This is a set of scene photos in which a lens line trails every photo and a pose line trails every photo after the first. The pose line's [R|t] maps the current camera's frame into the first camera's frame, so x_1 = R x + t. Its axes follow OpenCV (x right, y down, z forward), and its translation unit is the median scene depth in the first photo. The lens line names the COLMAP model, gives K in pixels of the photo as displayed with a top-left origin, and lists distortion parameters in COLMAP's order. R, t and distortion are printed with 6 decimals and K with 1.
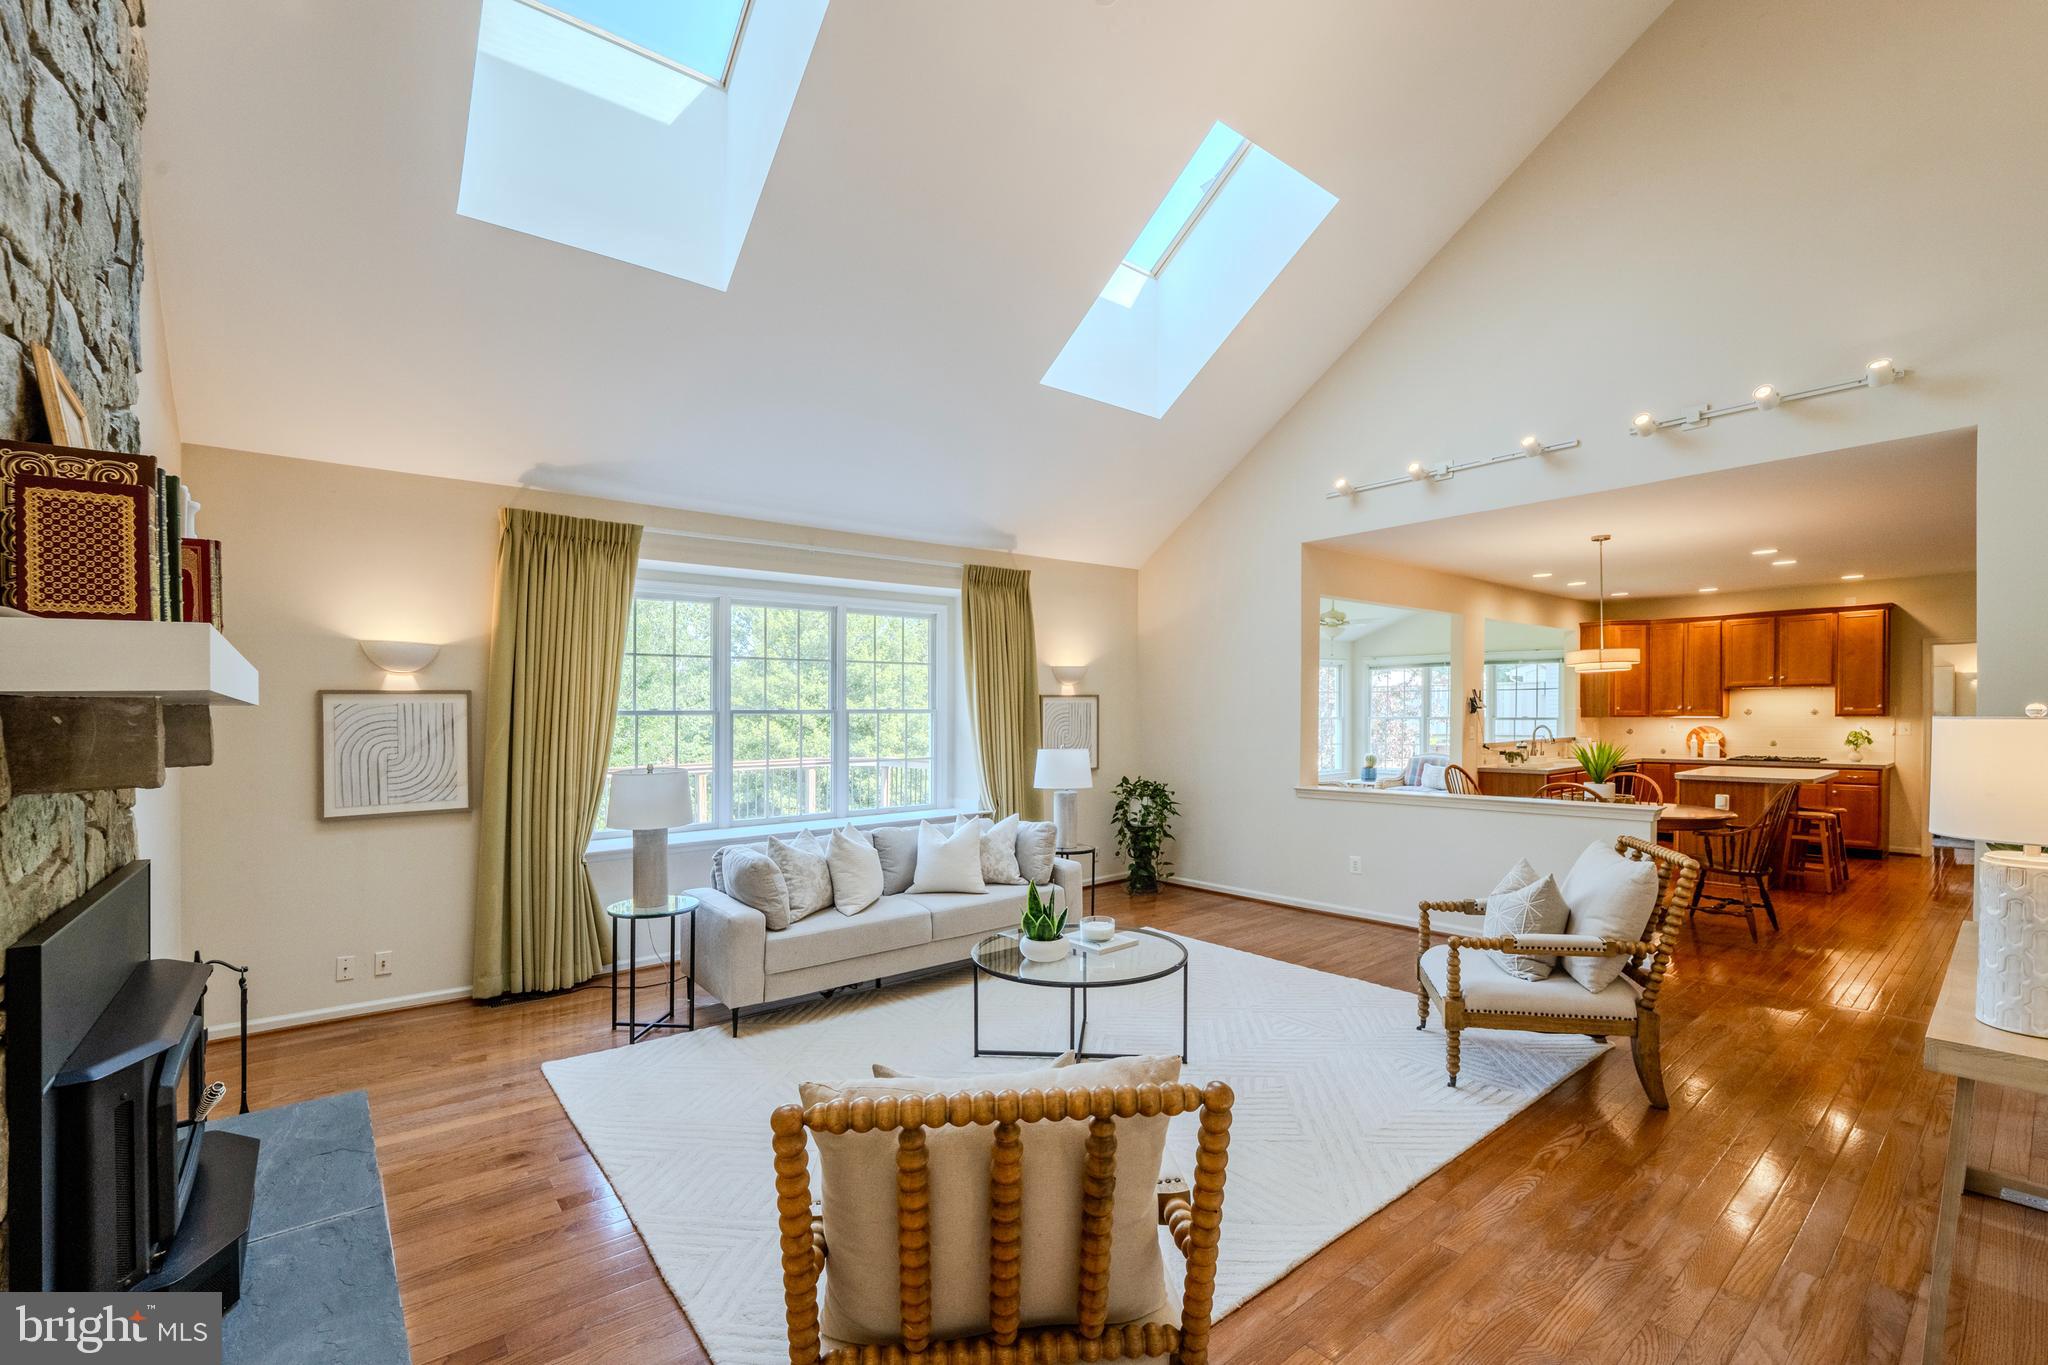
lens RADIAL K [[891.5, 0, 1007.2], [0, 891.5, 725.0], [0, 0, 1]] dist [-0.023336, 0.001822]
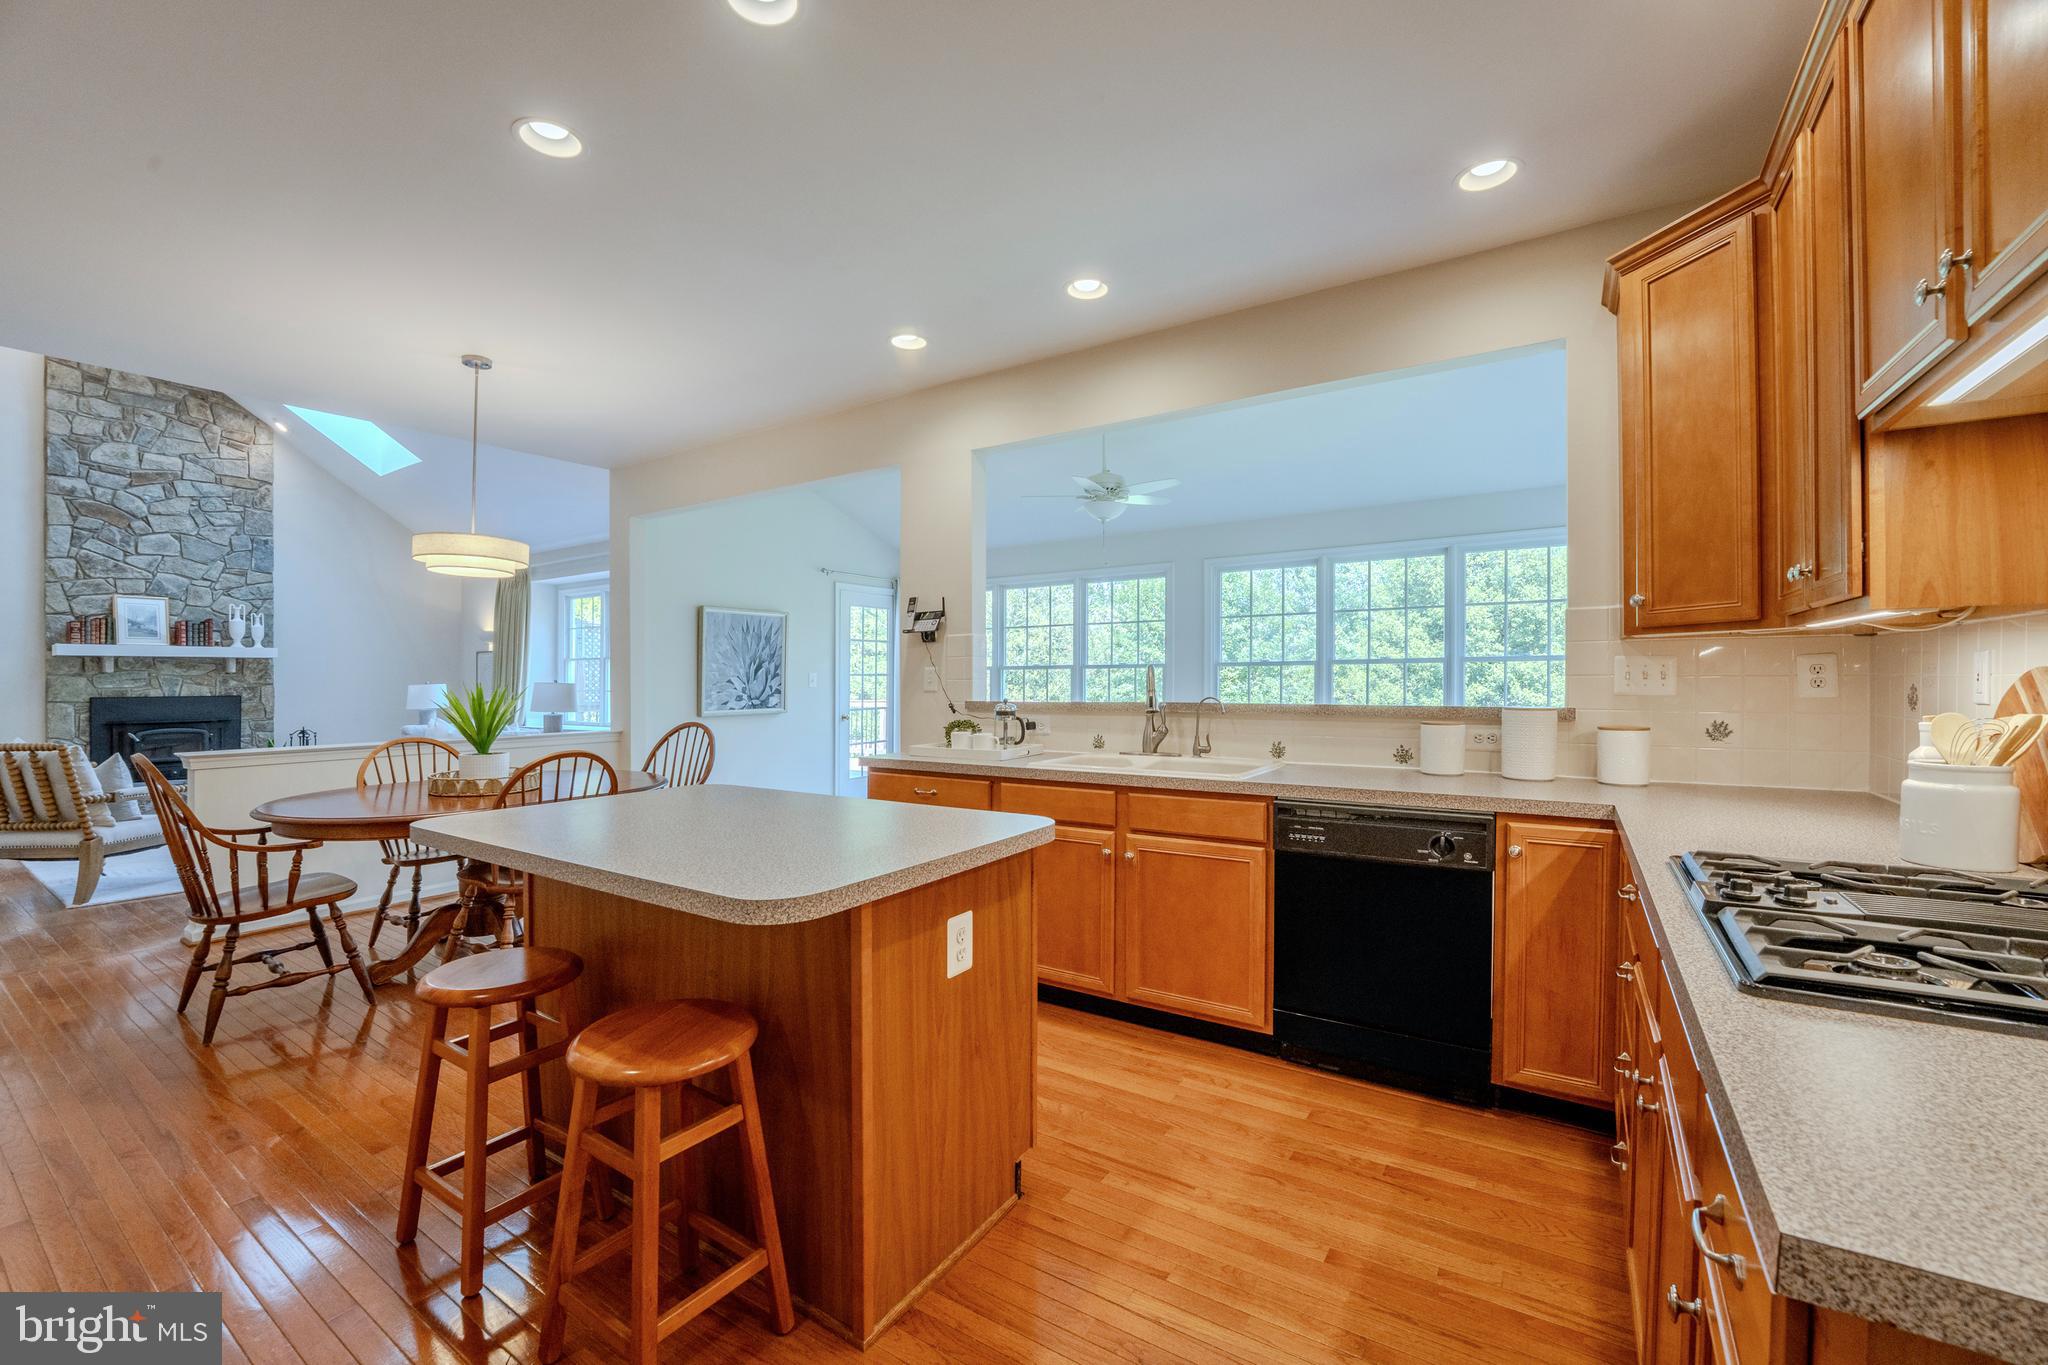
lens RADIAL K [[848.1, 0, 988.6], [0, 848.1, 680.5], [0, 0, 1]] dist [-0.031111, 0.003354]
pose [[0.282988, 0.009904, -0.959072, 0.960510], [-0.009285, 0.999928, 0.007586, 0.004615], [0.959078, 0.006758, 0.283060, 0.844577]]
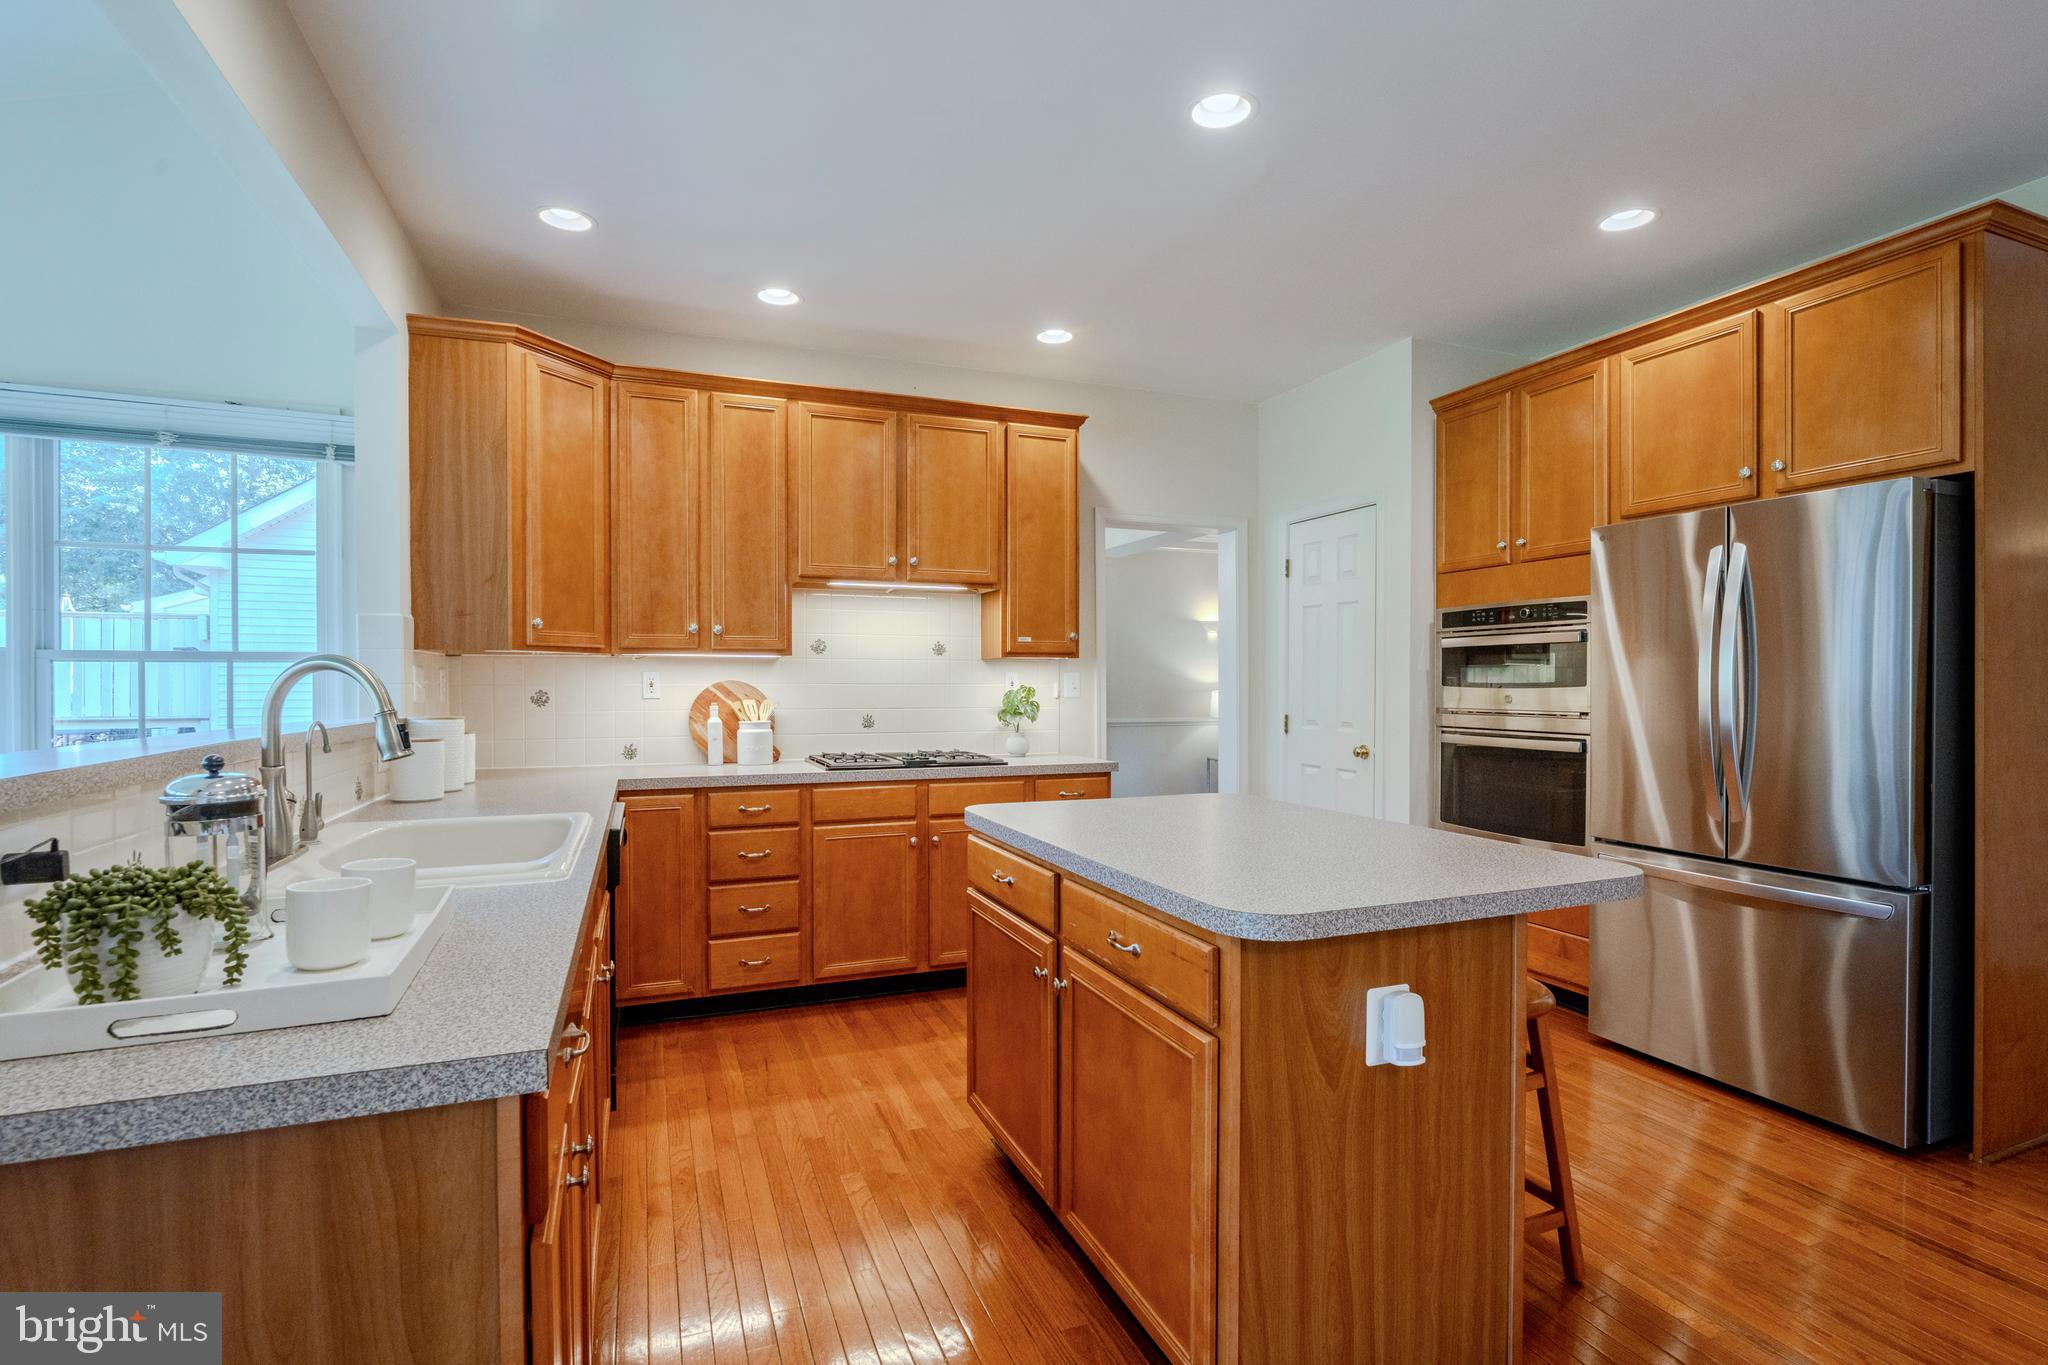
lens RADIAL K [[960.7, 0, 1020.4], [0, 960.7, 687.4], [0, 0, 1]] dist [-0.015966, 0.000904]
pose [[0.296301, 0.003211, 0.955089, 0.471424], [0.013256, 0.999884, -0.007475, 0.009553], [-0.955003, 0.014875, 0.296224, 0.823227]]
